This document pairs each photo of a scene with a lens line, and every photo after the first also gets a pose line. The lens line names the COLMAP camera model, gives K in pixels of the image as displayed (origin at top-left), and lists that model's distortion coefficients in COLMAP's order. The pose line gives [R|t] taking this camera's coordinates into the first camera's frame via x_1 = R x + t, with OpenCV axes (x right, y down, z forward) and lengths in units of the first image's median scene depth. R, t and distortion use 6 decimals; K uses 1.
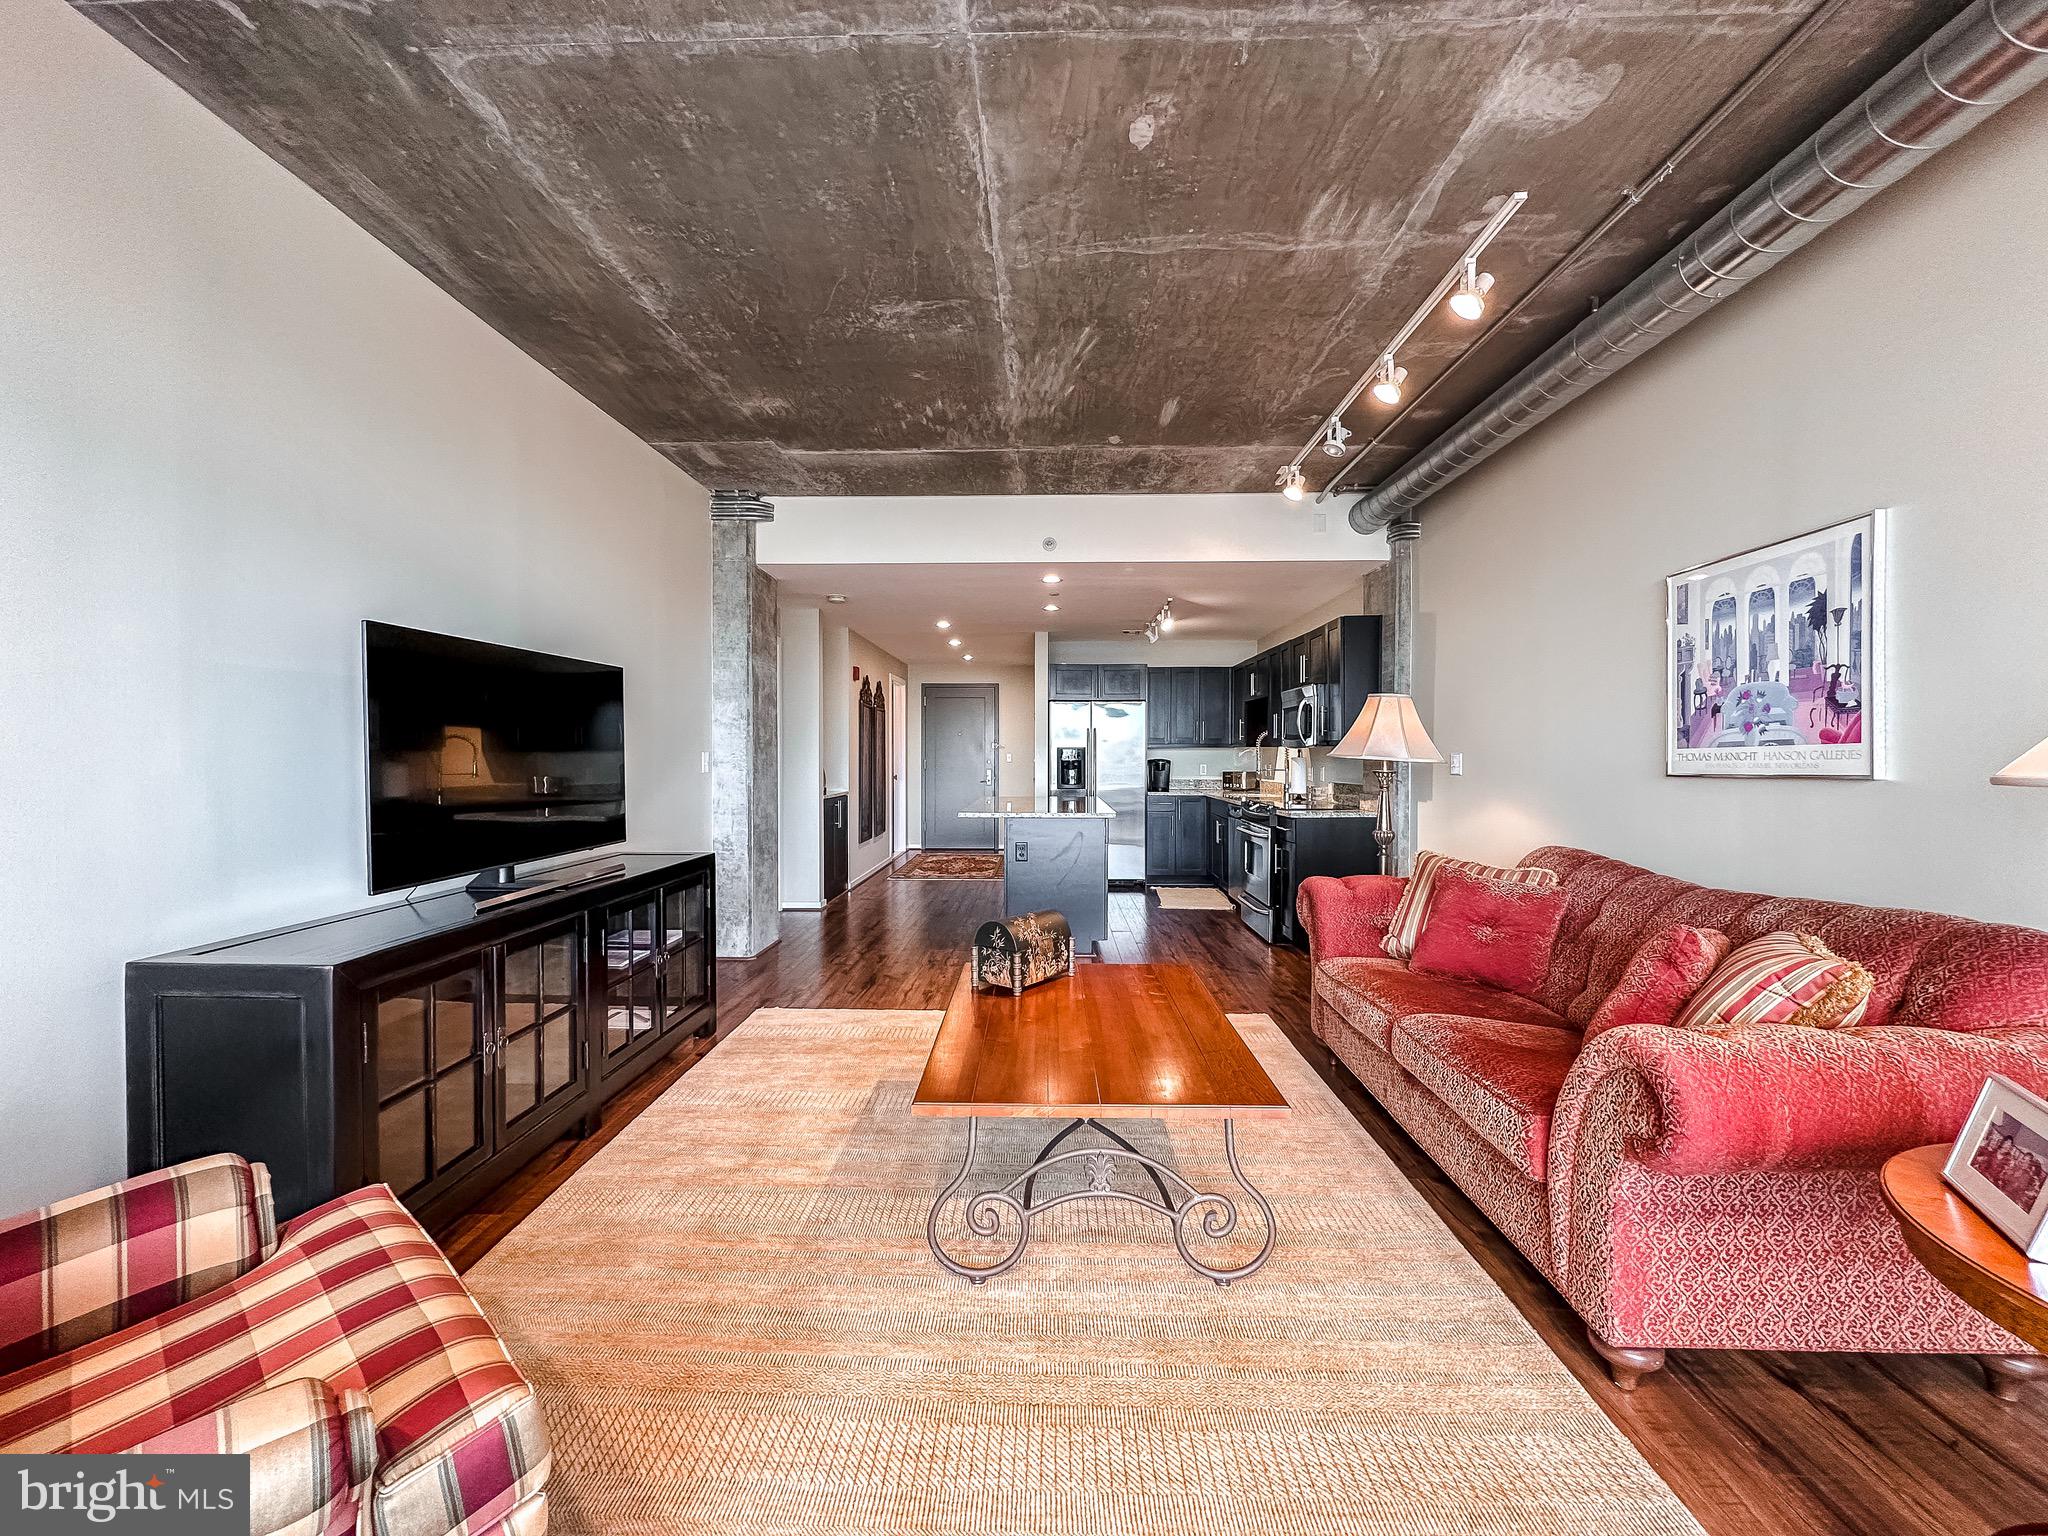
lens RADIAL K [[818.0, 0, 1023.8], [0, 818.0, 768.8], [0, 0, 1]] dist [-0.002588, 0.000771]
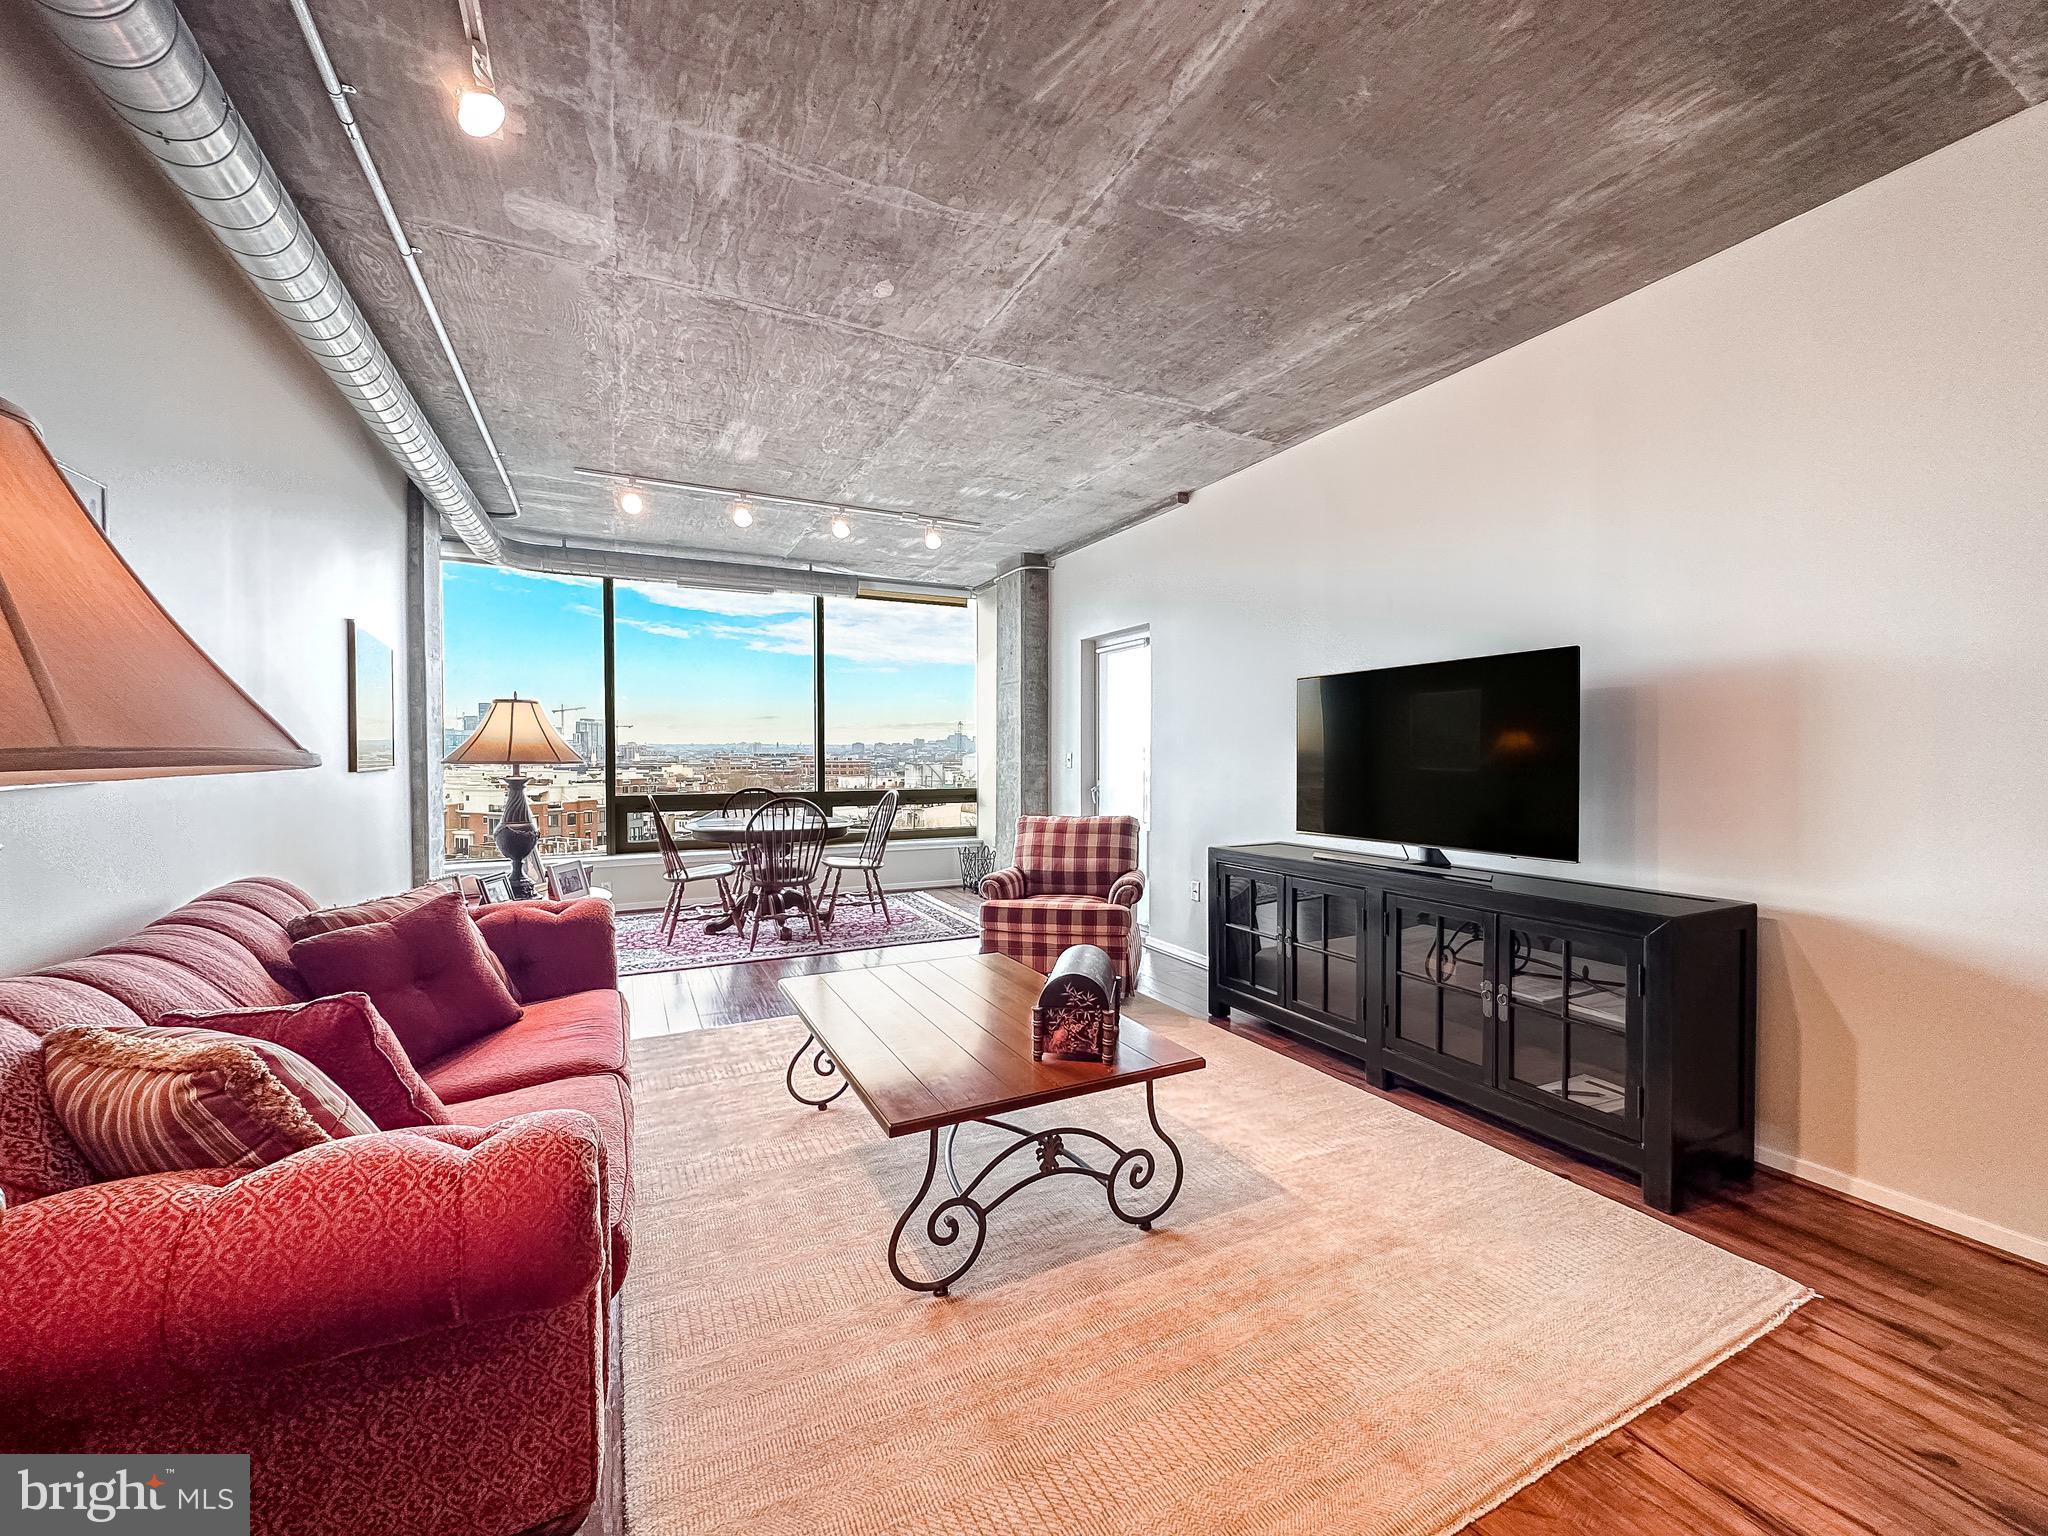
lens RADIAL K [[818.0, 0, 1024.0], [0, 818.0, 767.8], [0, 0, 1]] dist [-0.002588, 0.000771]
pose [[-0.880342, 0.007591, -0.474279, 0.455978], [-0.008853, 0.999435, 0.032429, -0.032050], [0.474257, 0.032747, -0.879777, 1.807445]]
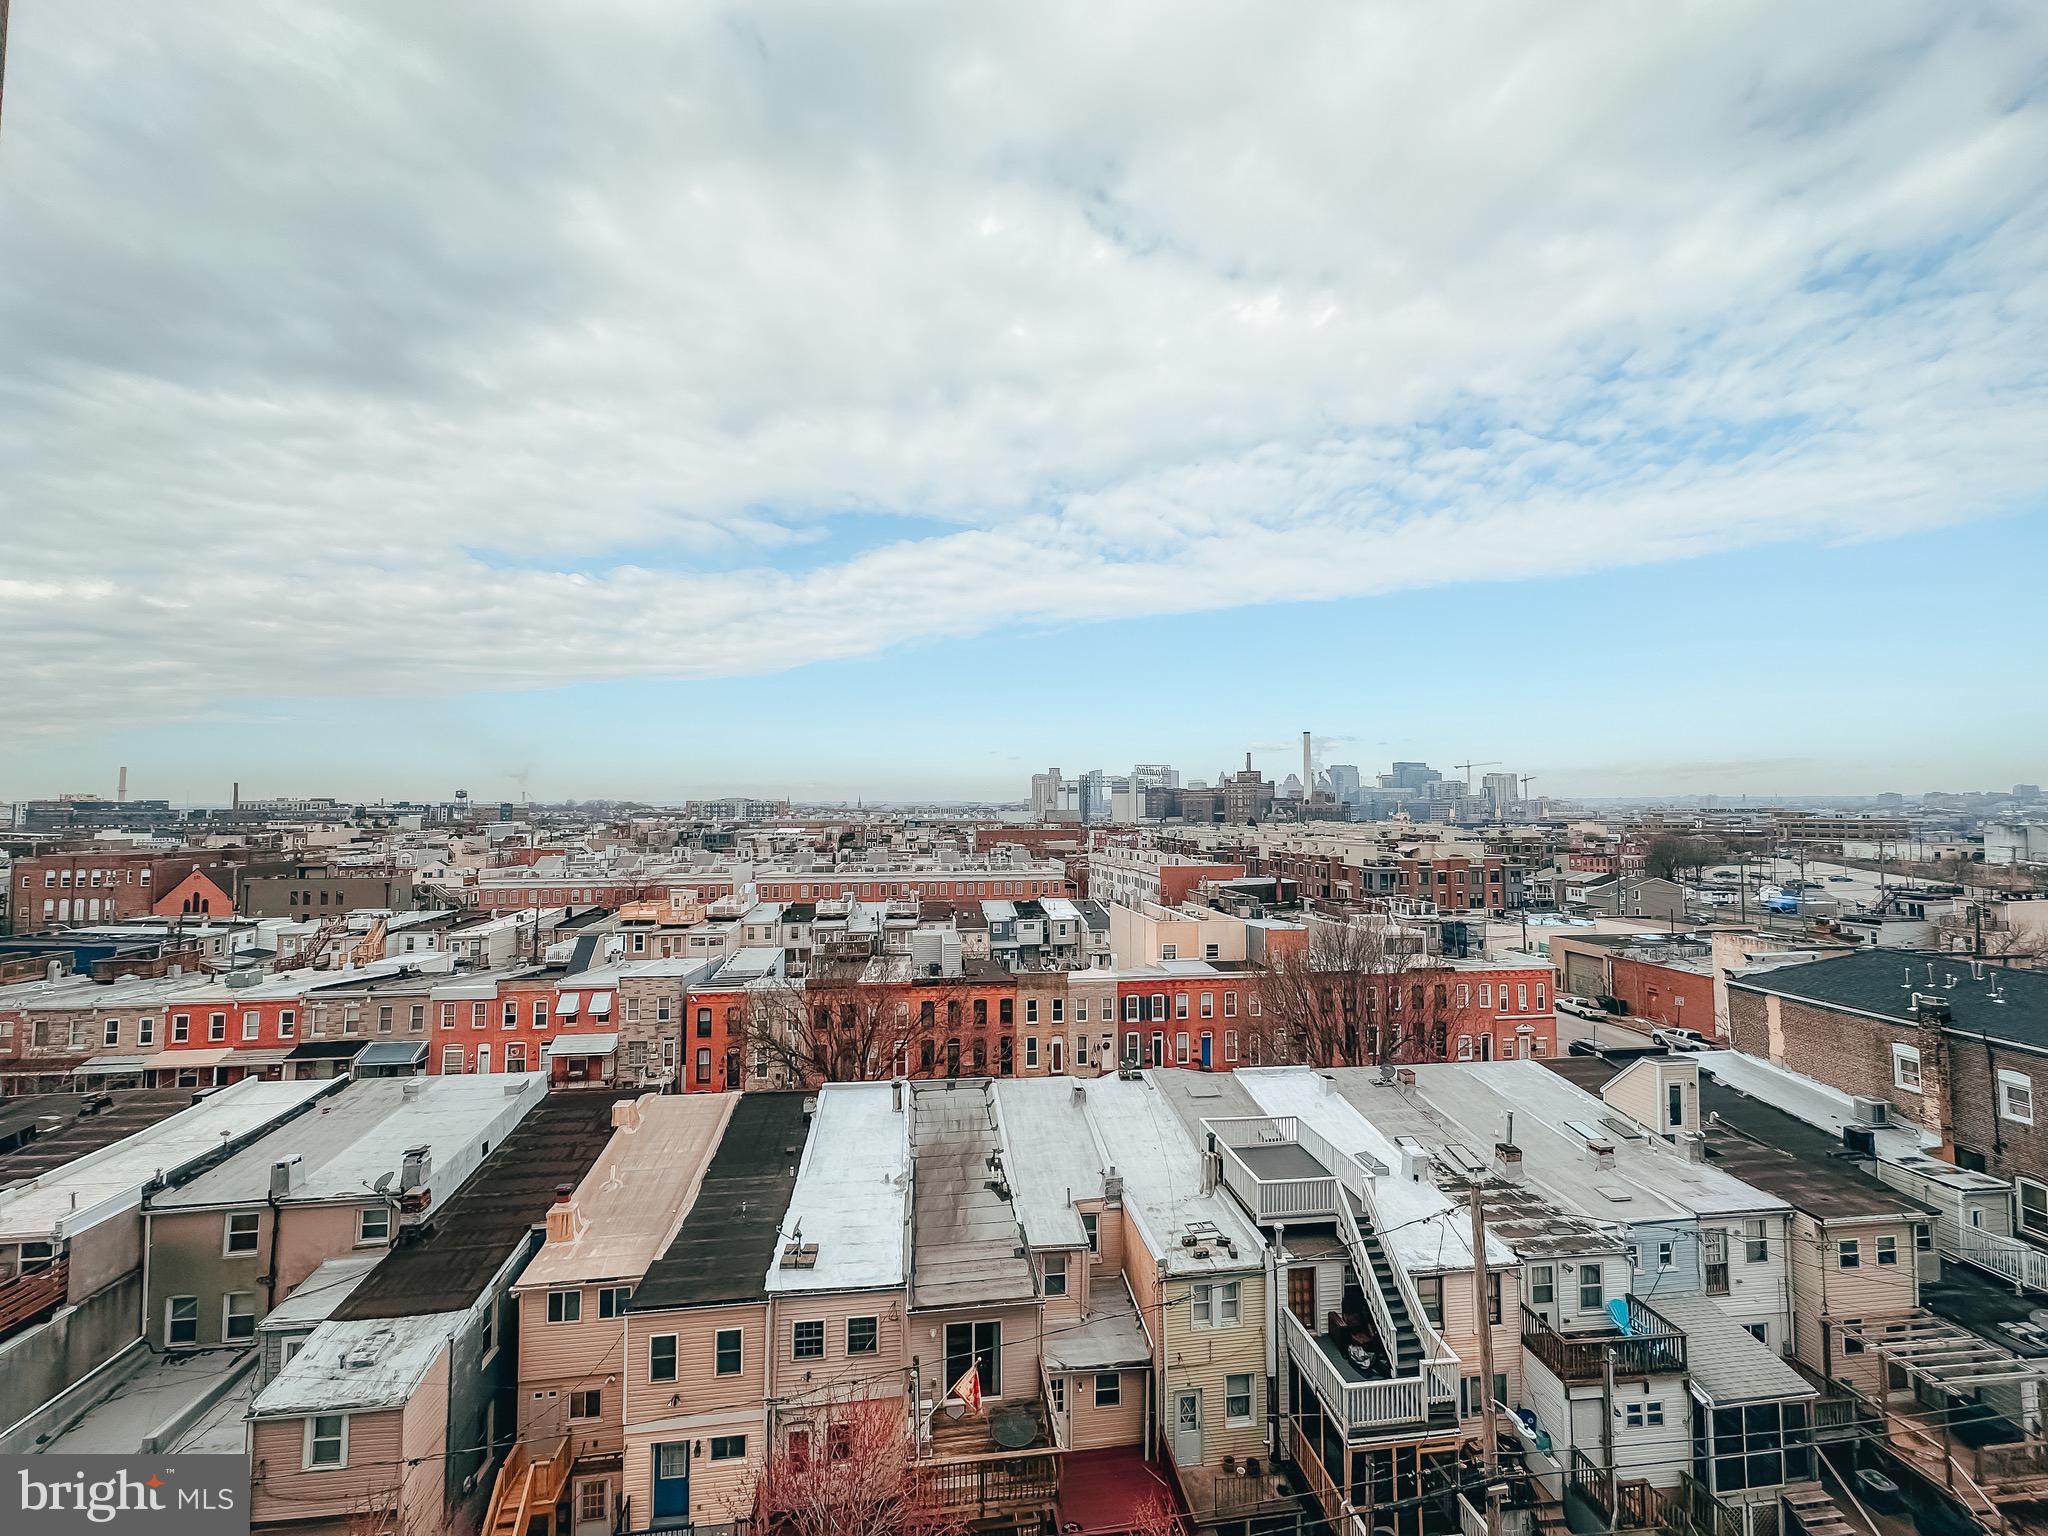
lens RADIAL K [[818.0, 0, 1025.3], [0, 818.0, 763.1], [0, 0, 1]] dist [-0.002588, 0.000771]
pose [[-0.867676, 0.028678, 0.496303, -1.475212], [0.009397, 0.999102, -0.041303, -0.030878], [-0.497042, -0.031174, -0.867166, -0.840534]]
